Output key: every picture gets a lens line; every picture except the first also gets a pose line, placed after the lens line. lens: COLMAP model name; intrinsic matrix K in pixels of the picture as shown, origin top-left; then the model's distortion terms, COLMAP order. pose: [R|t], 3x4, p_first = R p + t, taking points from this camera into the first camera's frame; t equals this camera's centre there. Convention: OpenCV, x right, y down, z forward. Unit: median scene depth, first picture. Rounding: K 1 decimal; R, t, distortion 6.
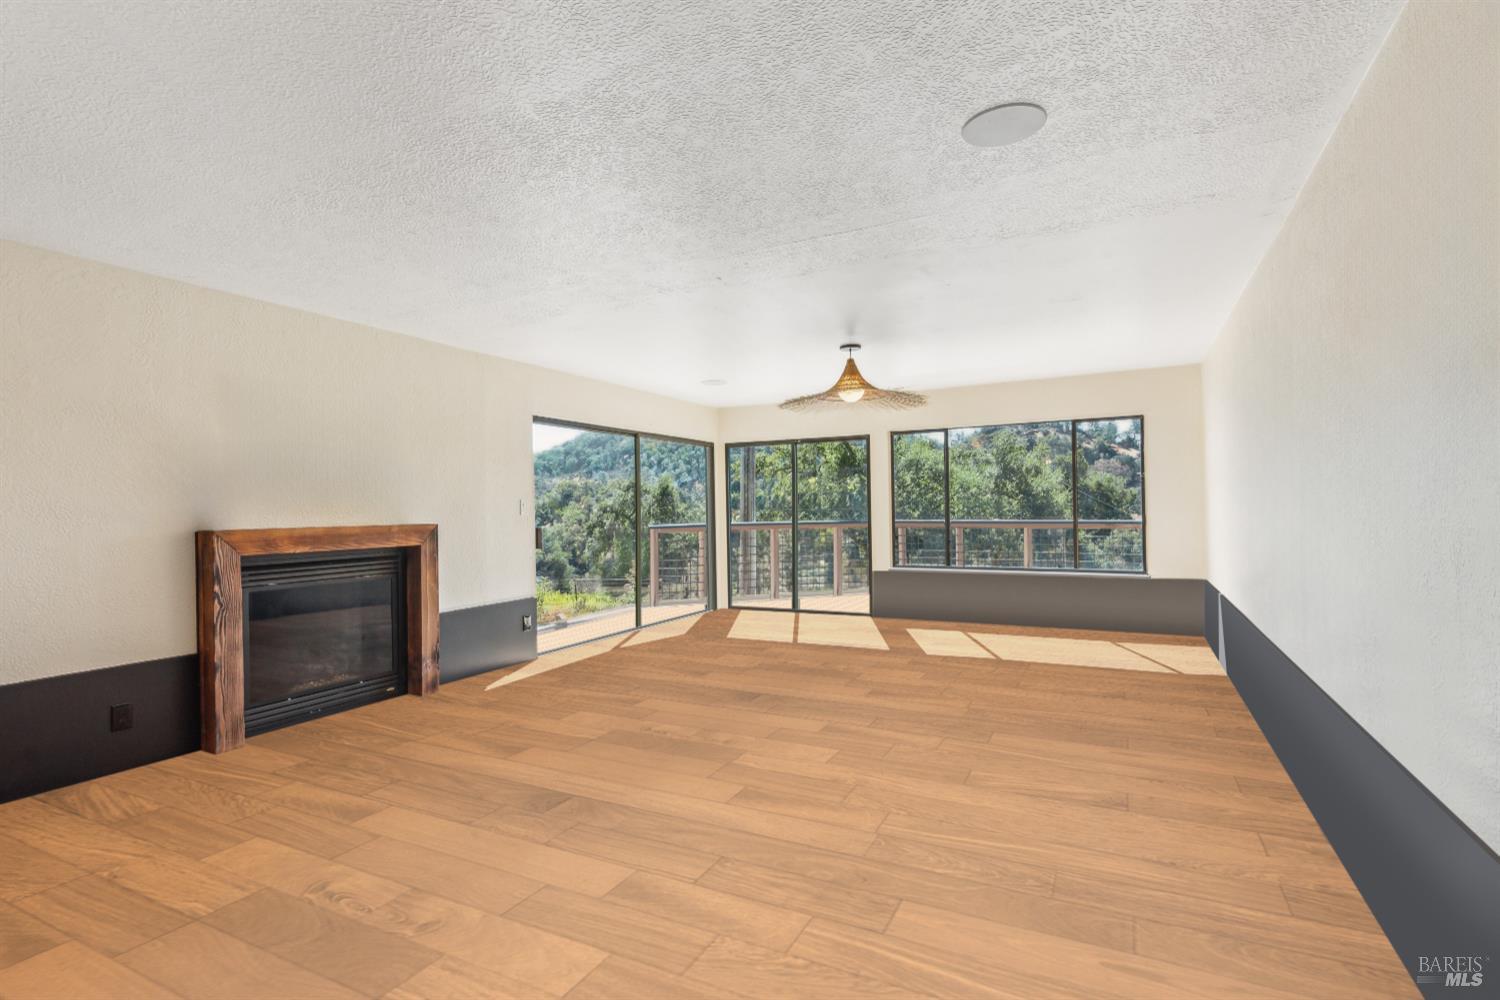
lens RADIAL K [[713.0, 0, 749.4], [0, 713.0, 509.4], [0, 0, 1]] dist [0.008333, 0.000454]
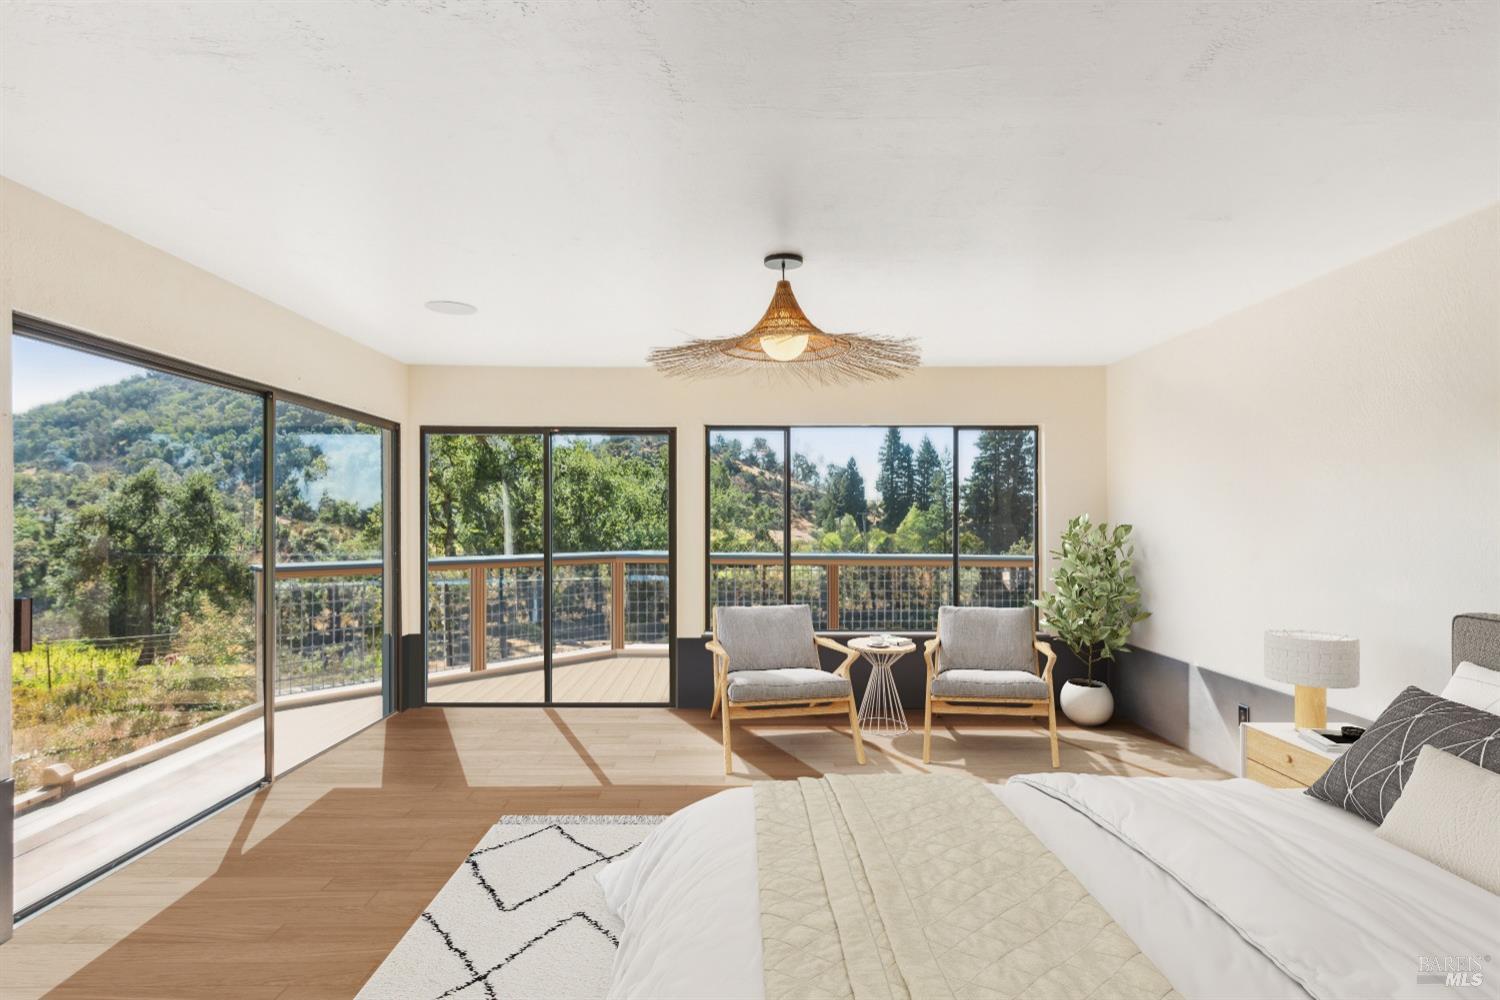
lens RADIAL K [[814.2, 0, 749.6], [0, 814.2, 519.9], [0, 0, 1]] dist [-0.000162, 0.000438]
pose [[0.883763, 0.017469, 0.467608, -0.119948], [-0.014968, 0.999847, -0.009064, -0.015718], [-0.467695, 0.001011, 0.883890, 0.326350]]
